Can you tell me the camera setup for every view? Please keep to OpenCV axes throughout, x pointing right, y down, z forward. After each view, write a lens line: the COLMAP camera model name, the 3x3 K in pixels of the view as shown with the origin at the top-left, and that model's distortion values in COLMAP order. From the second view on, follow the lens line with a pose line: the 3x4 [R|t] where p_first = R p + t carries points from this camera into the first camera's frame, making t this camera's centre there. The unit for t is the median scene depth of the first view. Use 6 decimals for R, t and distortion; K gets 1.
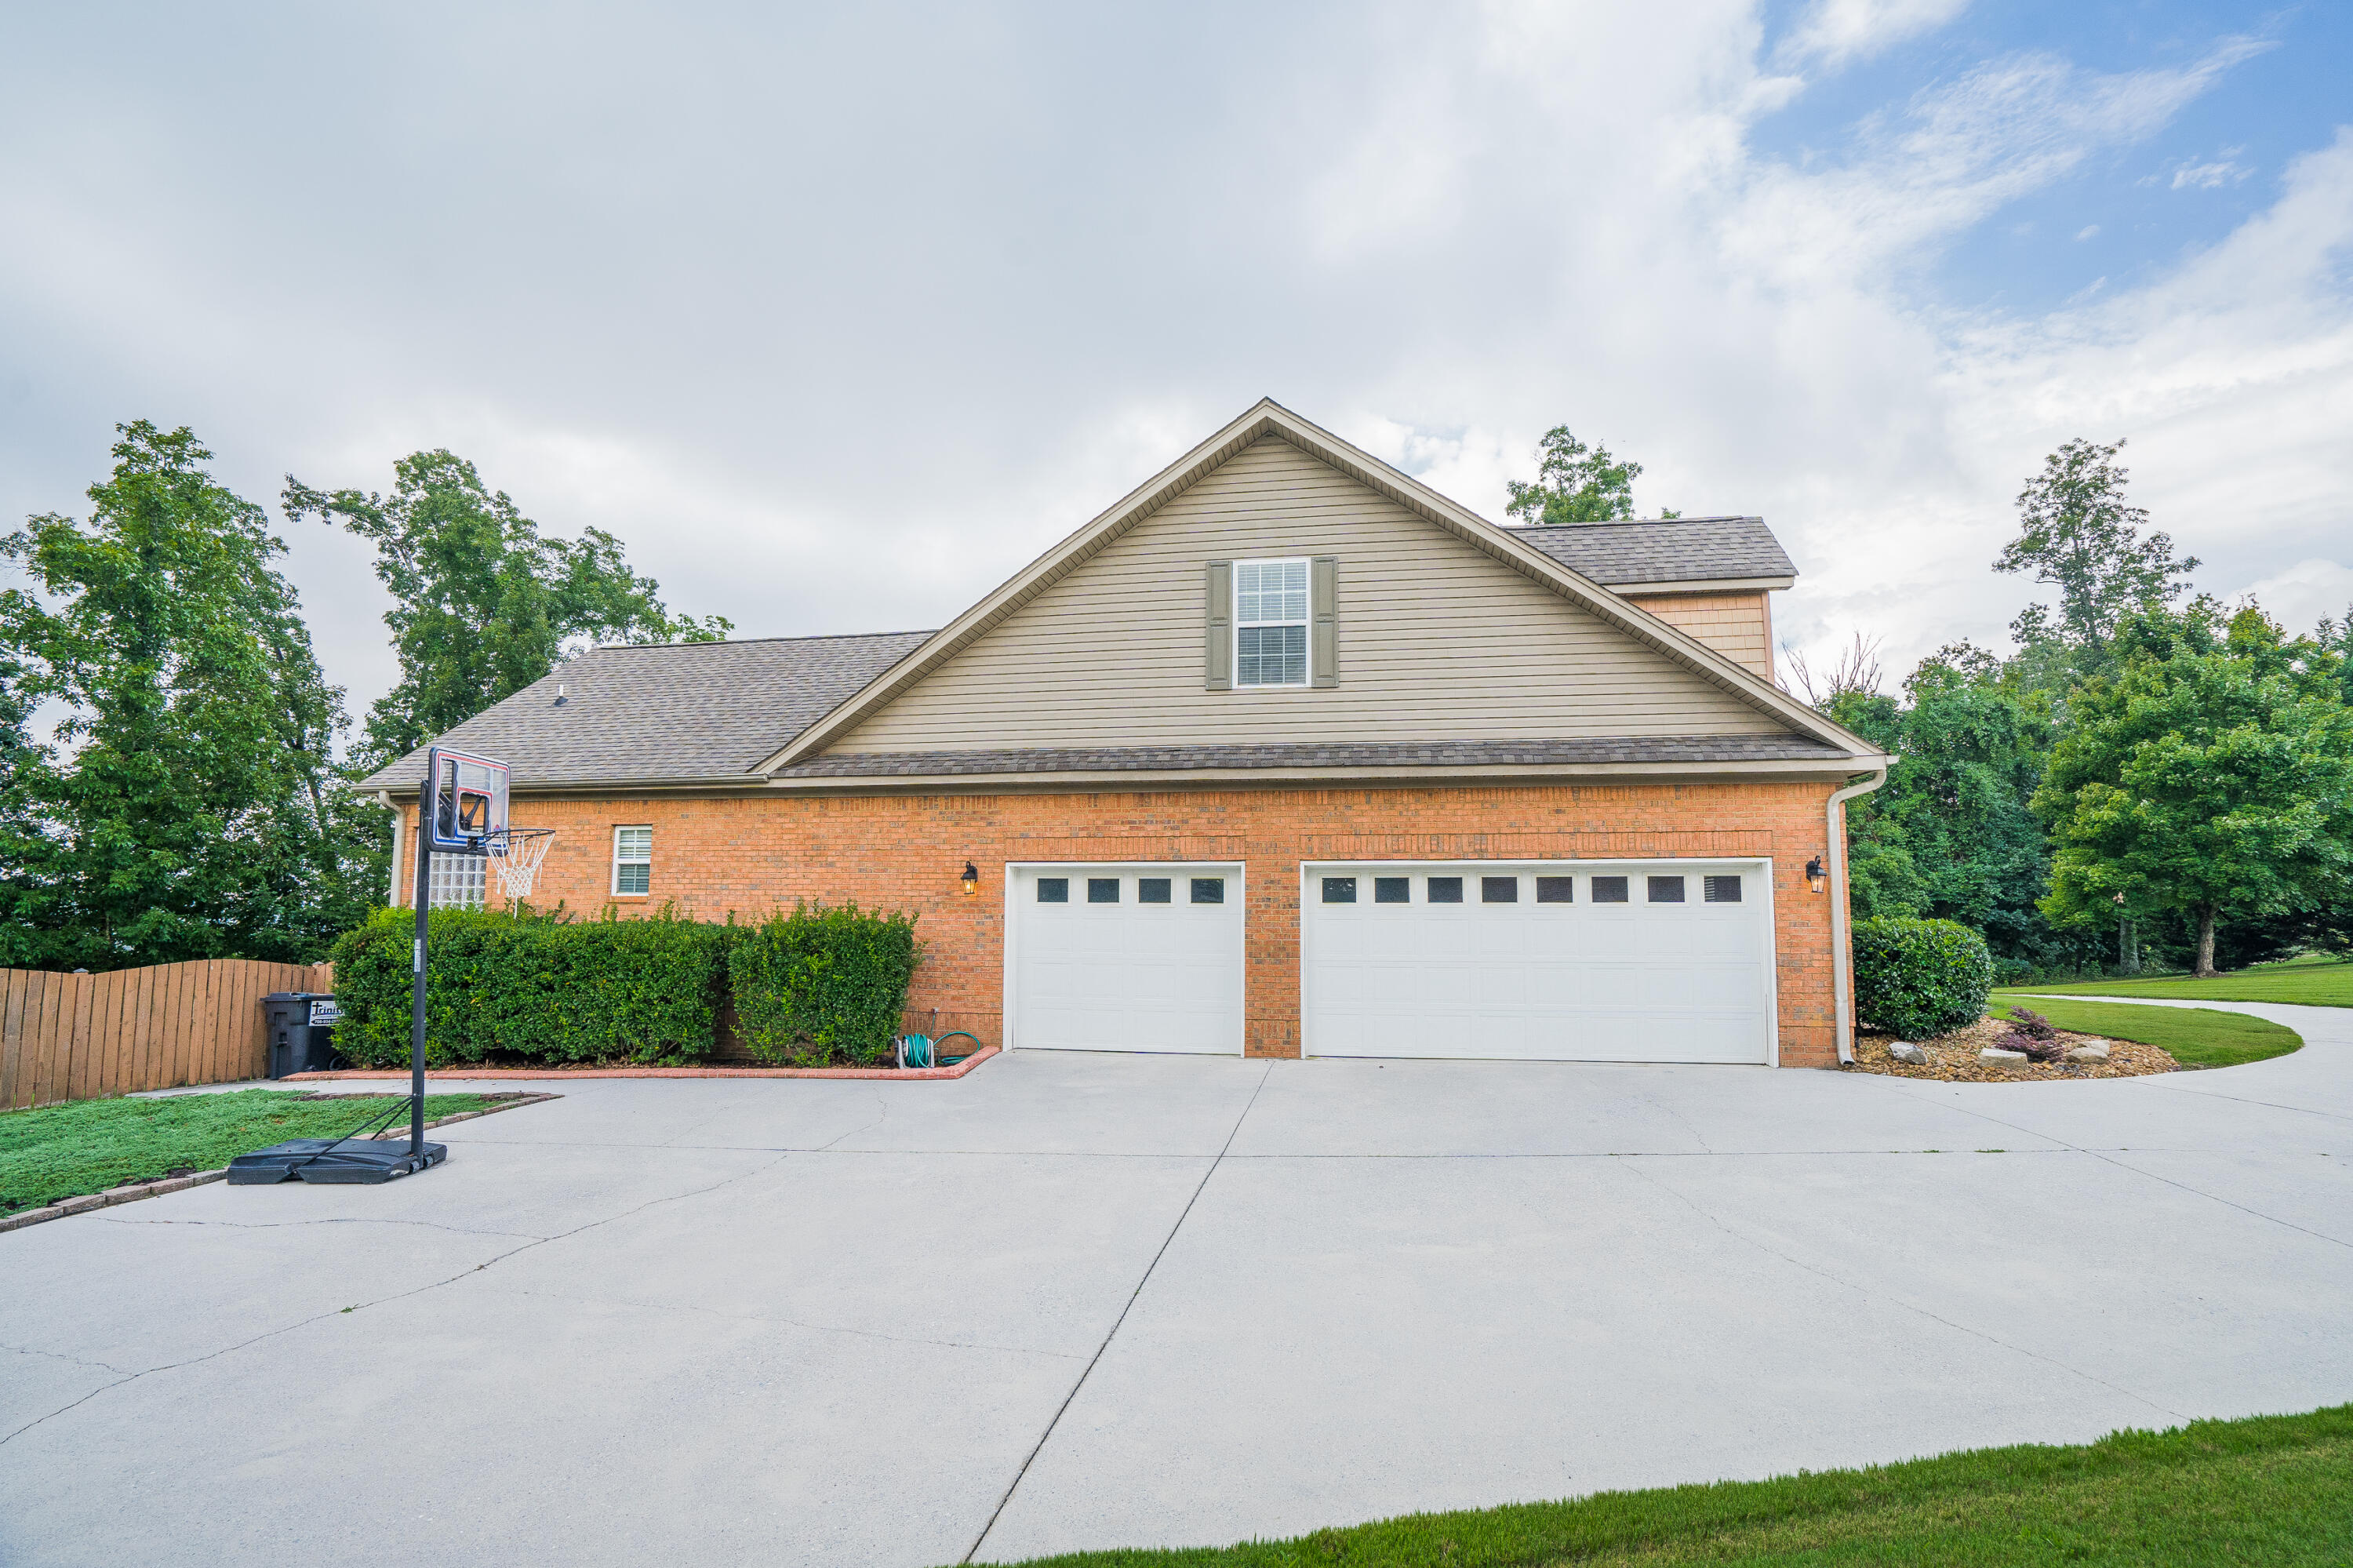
lens RADIAL K [[1102.6, 0, 1176.5], [0, 1102.6, 784.0], [0, 0, 1]] dist [-0.102398, 0.056512]
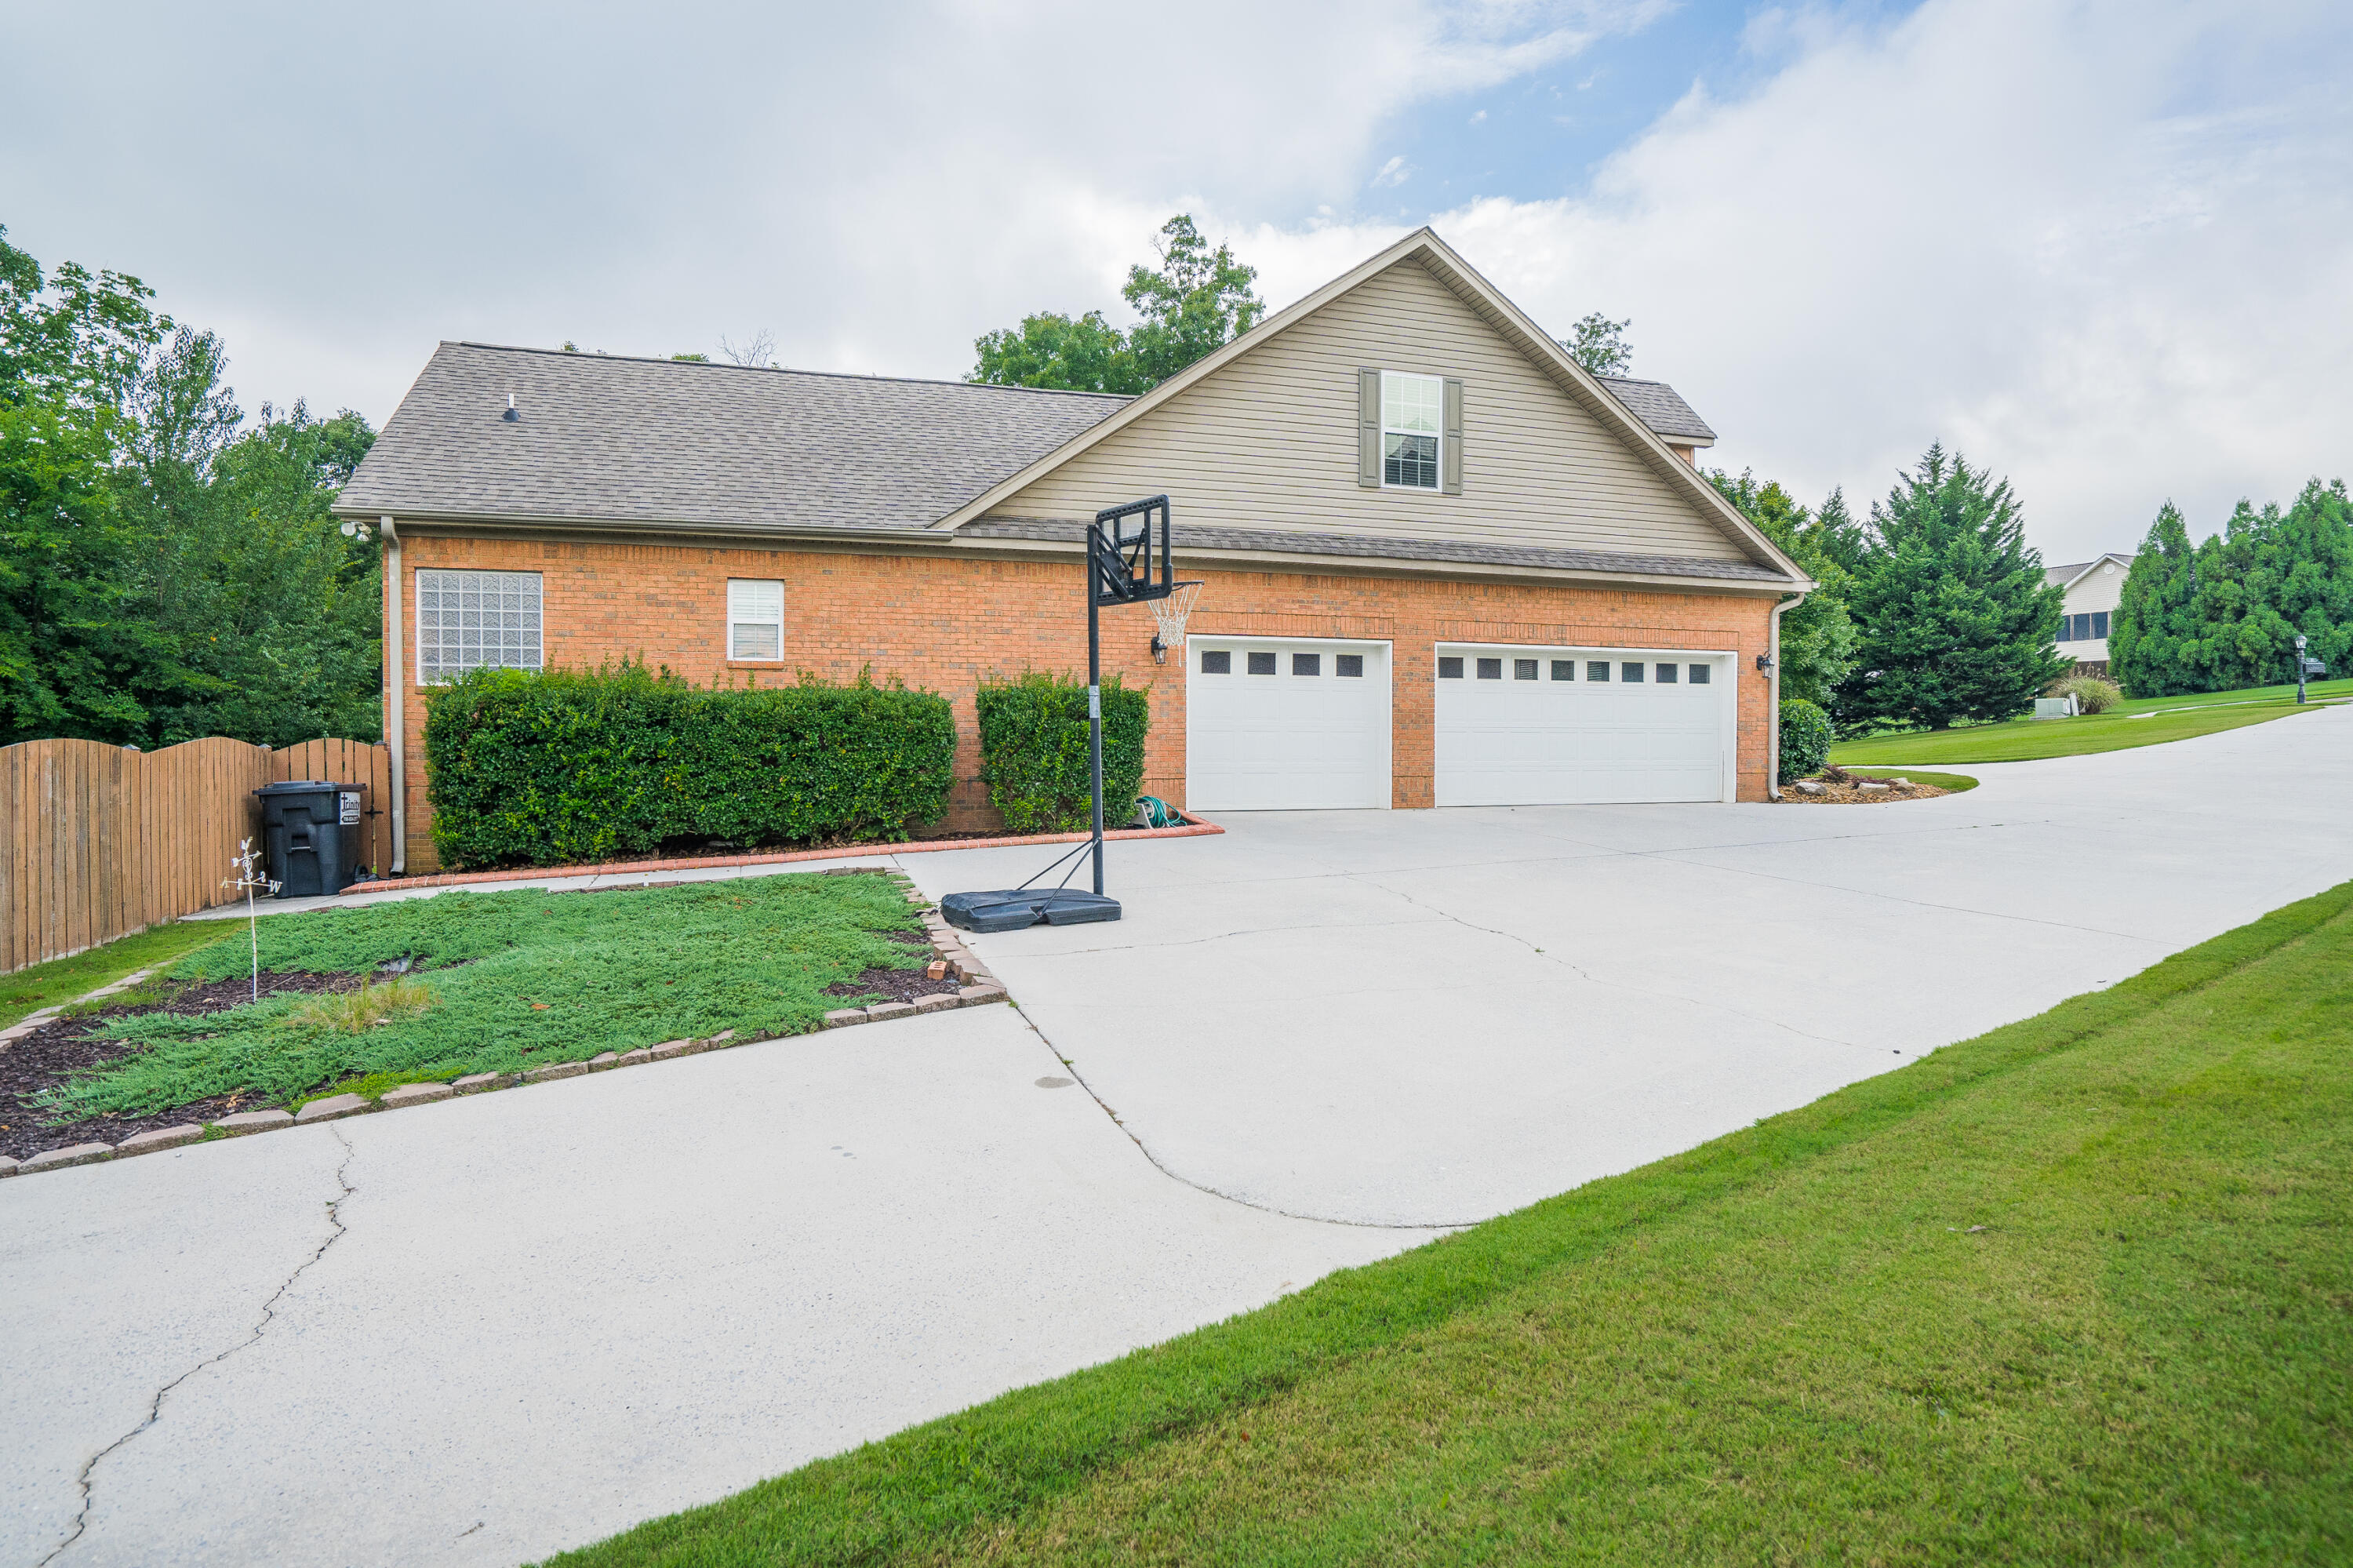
lens RADIAL K [[1219.3, 0, 1179.9], [0, 1219.3, 711.2], [0, 0, 1]] dist [-0.061382, -0.022418]
pose [[0.883323, 0.005032, 0.468738, -0.713230], [-0.057519, 0.993550, 0.097727, 0.031557], [-0.465223, -0.113286, 0.877915, -0.019508]]
